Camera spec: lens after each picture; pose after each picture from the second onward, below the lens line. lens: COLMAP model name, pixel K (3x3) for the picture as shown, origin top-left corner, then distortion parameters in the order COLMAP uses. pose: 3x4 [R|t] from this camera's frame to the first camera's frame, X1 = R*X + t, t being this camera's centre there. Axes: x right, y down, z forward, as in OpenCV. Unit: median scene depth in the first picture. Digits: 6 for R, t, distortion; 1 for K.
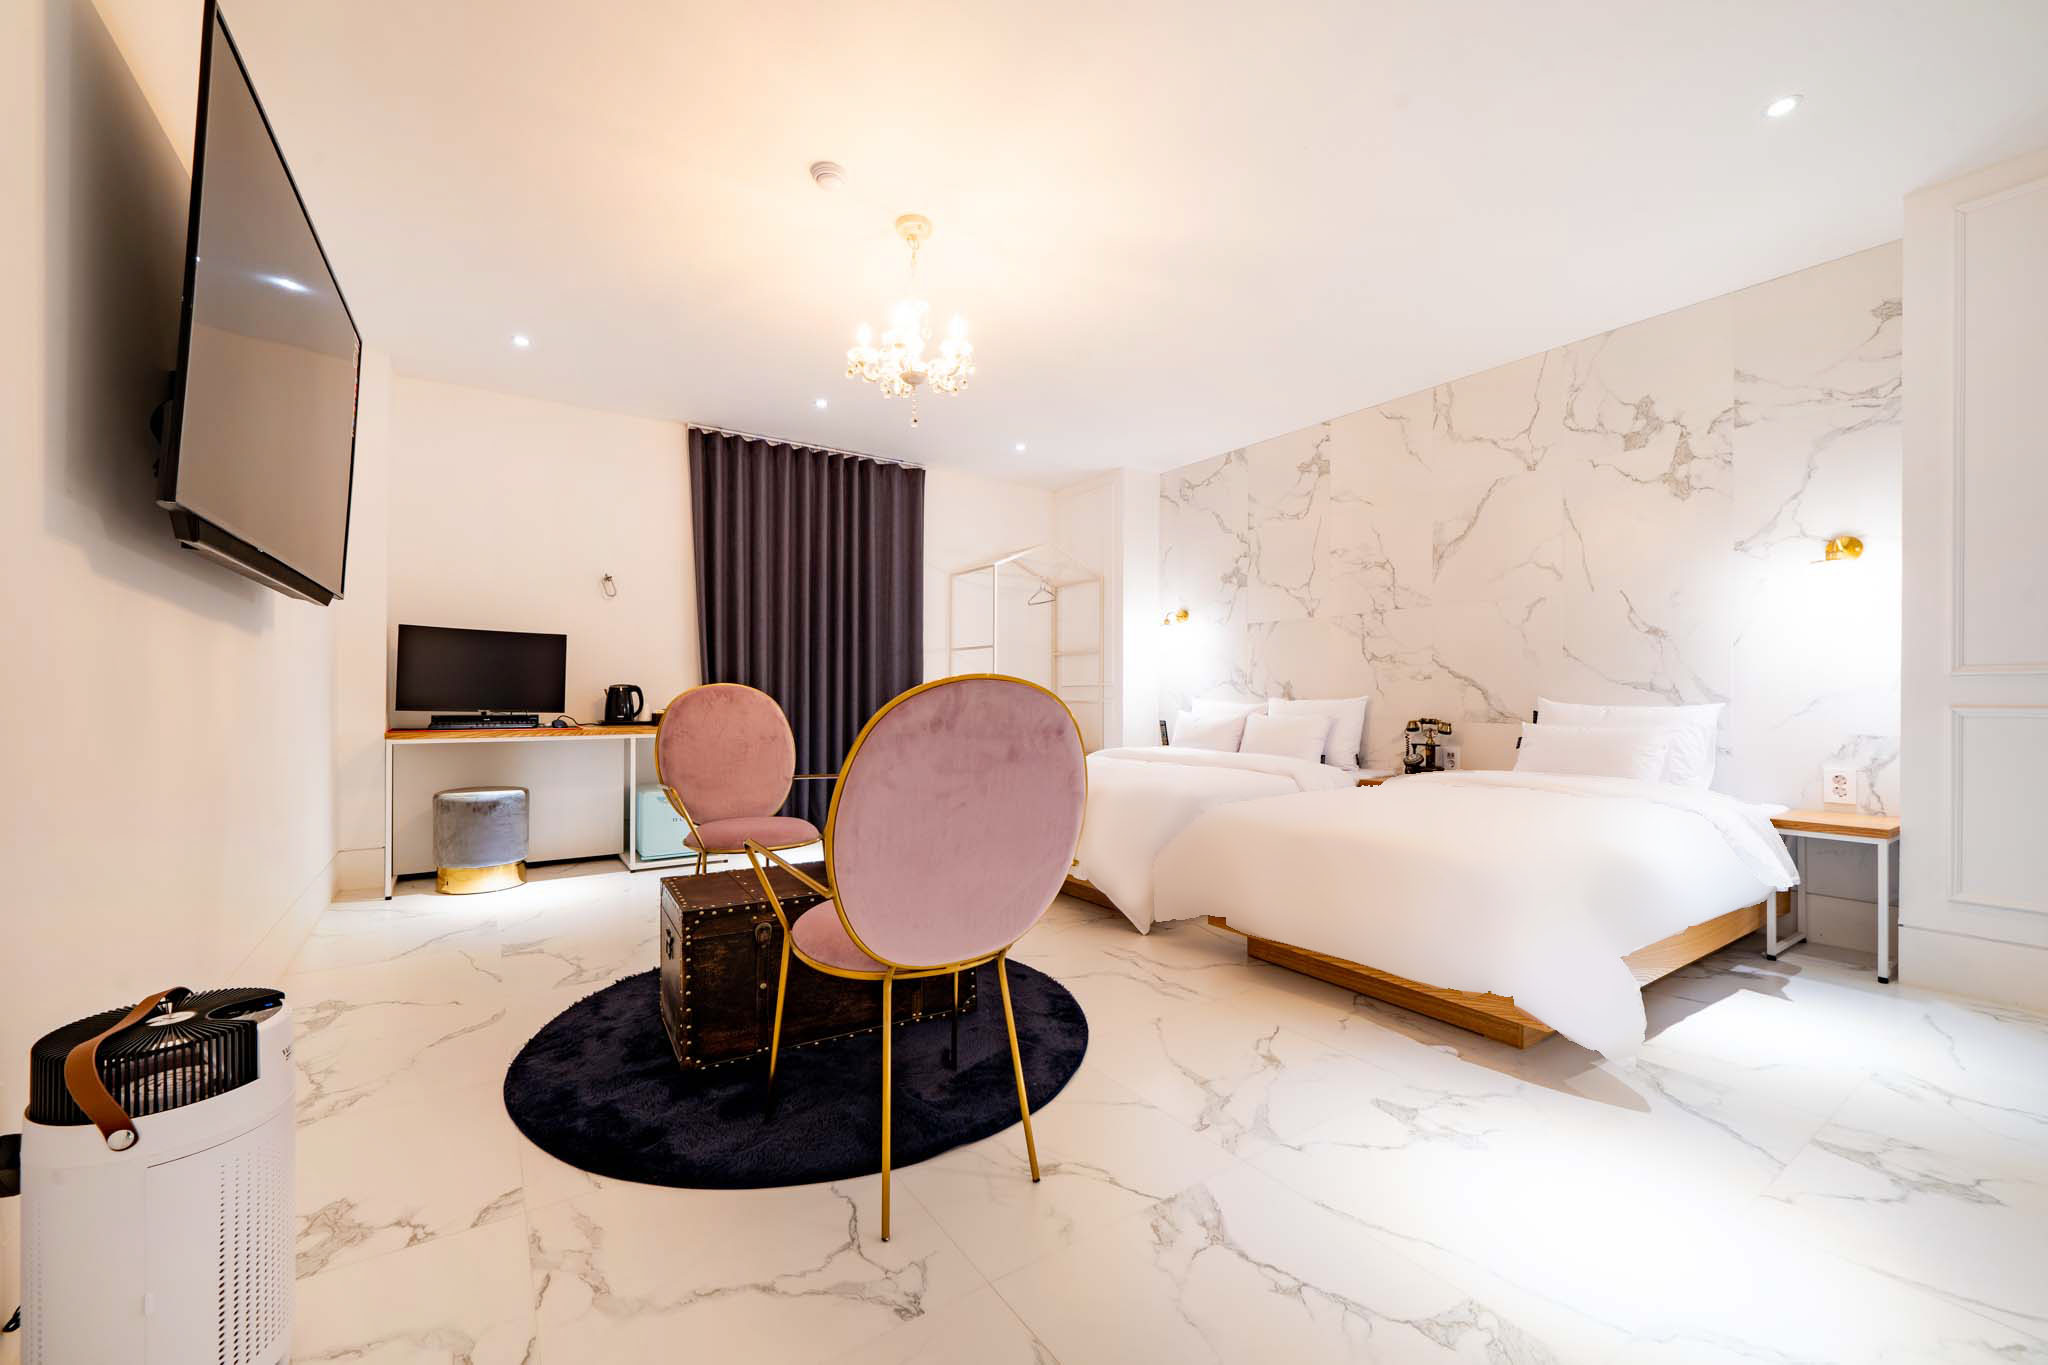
lens RADIAL K [[805.8, 0, 1020.9], [0, 805.8, 692.7], [0, 0, 1]] dist [-0.001823, -0.000266]
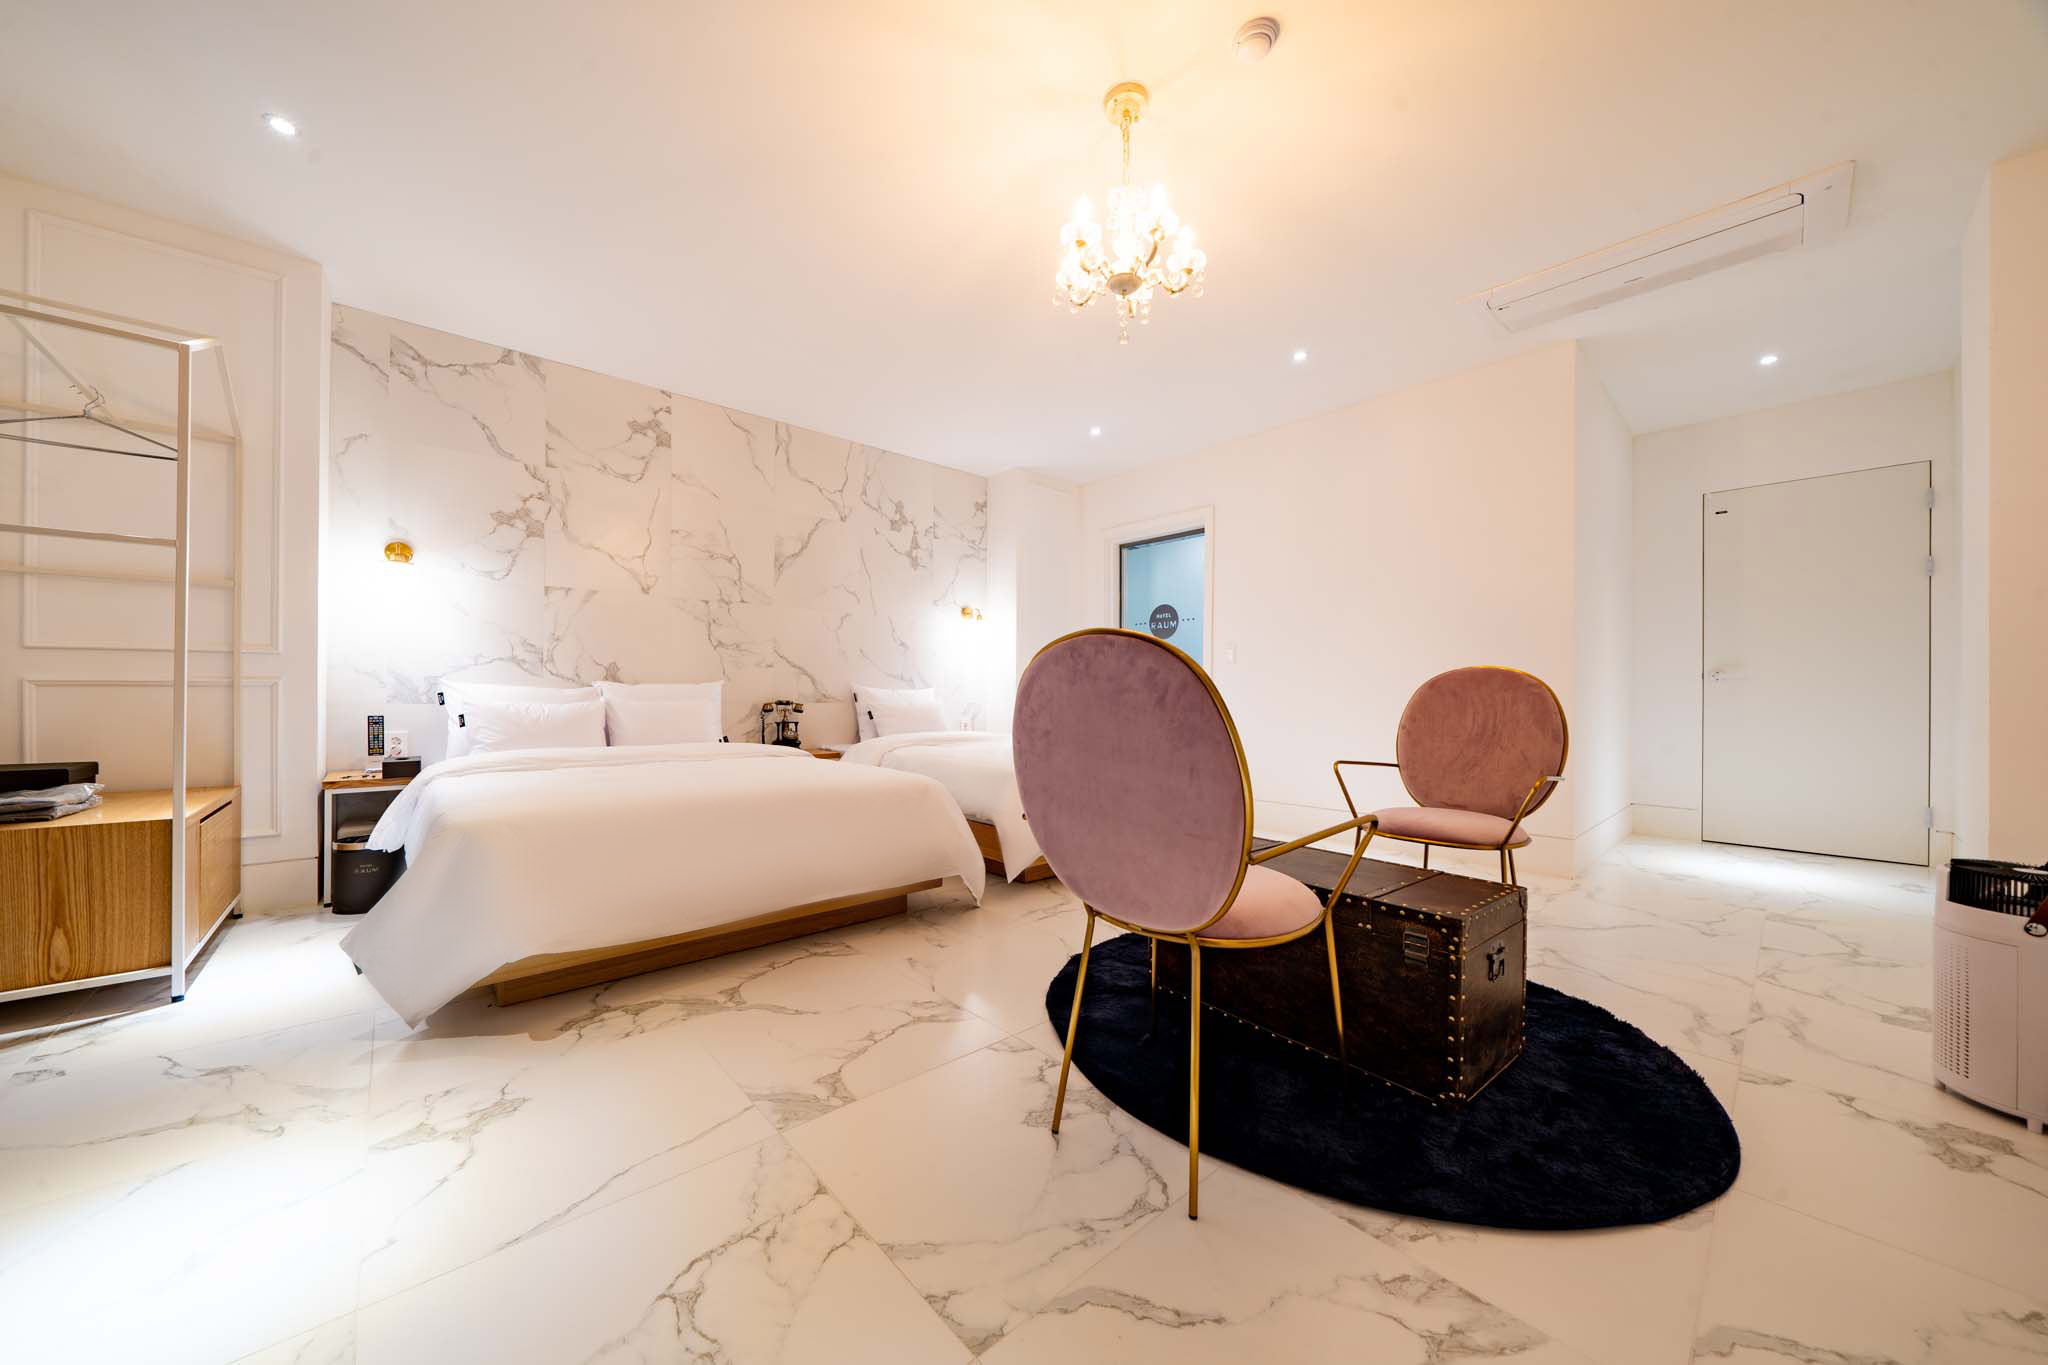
lens RADIAL K [[706.1, 0, 983.2], [0, 706.1, 694.4], [0, 0, 1]] dist [-0.005022, 0.000037]
pose [[-0.107979, -0.002388, 0.994150, -0.546911], [-0.009228, 0.999956, 0.001400, 0.018543], [-0.994110, -0.009023, -0.107996, 0.796877]]
